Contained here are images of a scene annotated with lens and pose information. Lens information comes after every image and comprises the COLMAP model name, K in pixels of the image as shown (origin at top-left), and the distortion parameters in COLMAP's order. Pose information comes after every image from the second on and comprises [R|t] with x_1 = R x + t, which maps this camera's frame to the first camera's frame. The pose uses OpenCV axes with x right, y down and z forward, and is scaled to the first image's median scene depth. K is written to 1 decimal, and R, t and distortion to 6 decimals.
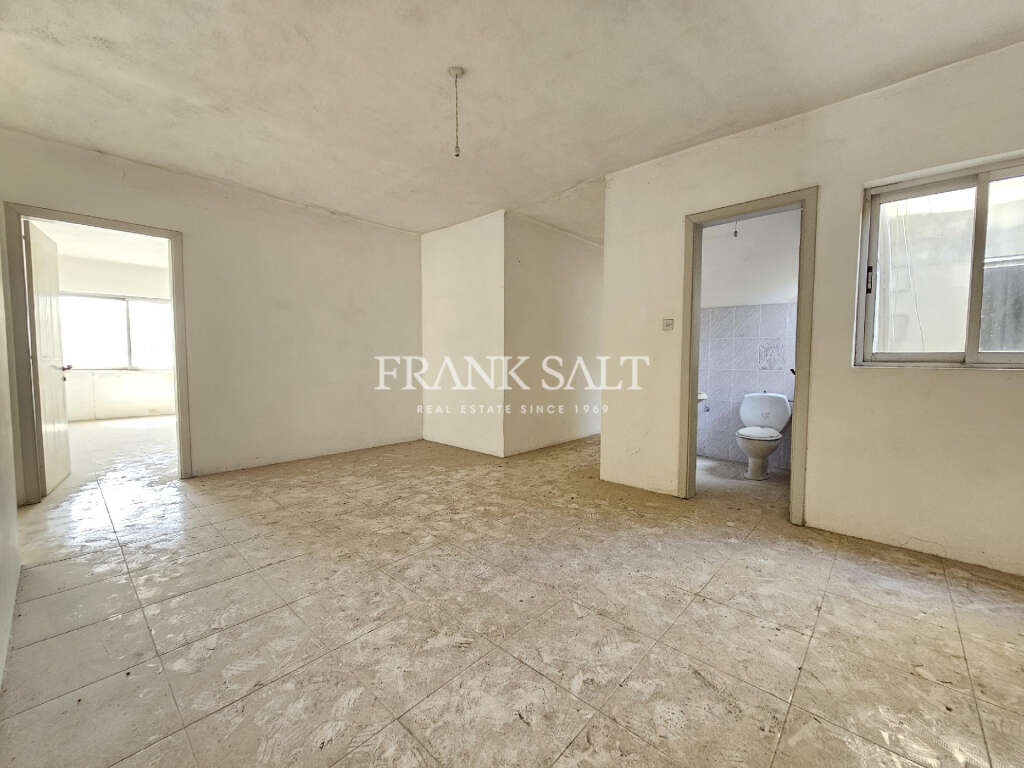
lens RADIAL K [[416.1, 0, 517.3], [0, 416.1, 381.1], [0, 0, 1]] dist [0.003614, -0.000230]
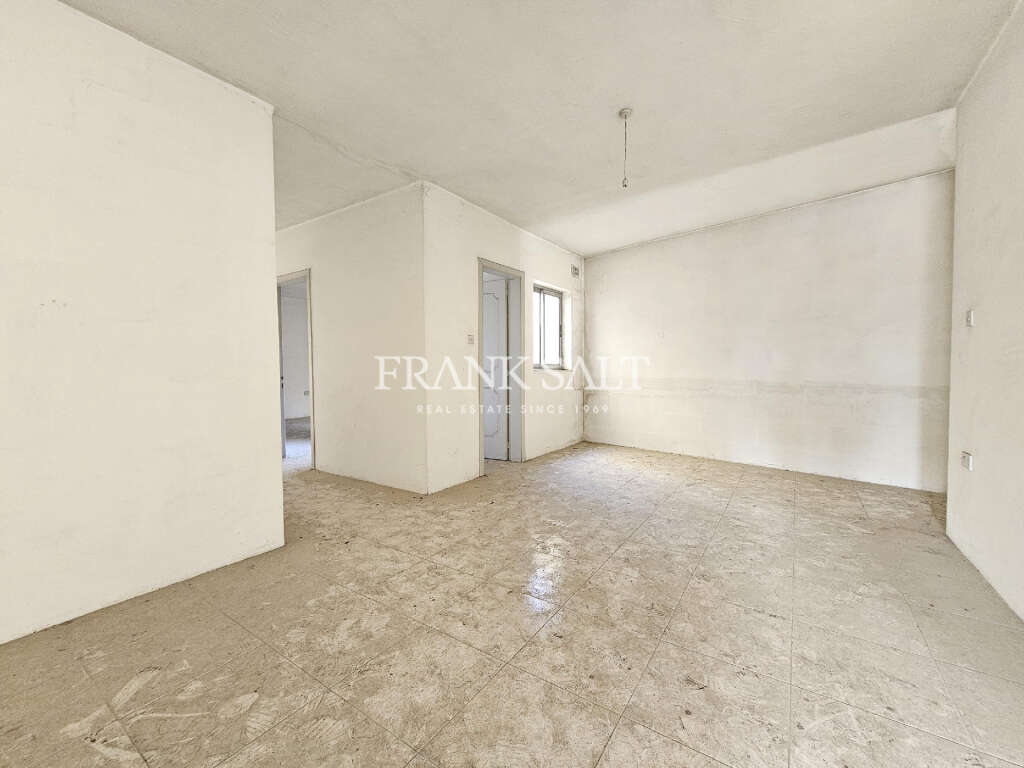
lens RADIAL K [[416.1, 0, 517.3], [0, 416.1, 381.1], [0, 0, 1]] dist [0.003614, -0.000230]
pose [[-0.137508, -0.035628, 0.989860, -0.975215], [0.062881, 0.997023, 0.044621, -0.067779], [-0.988503, 0.068379, -0.134858, 1.162924]]
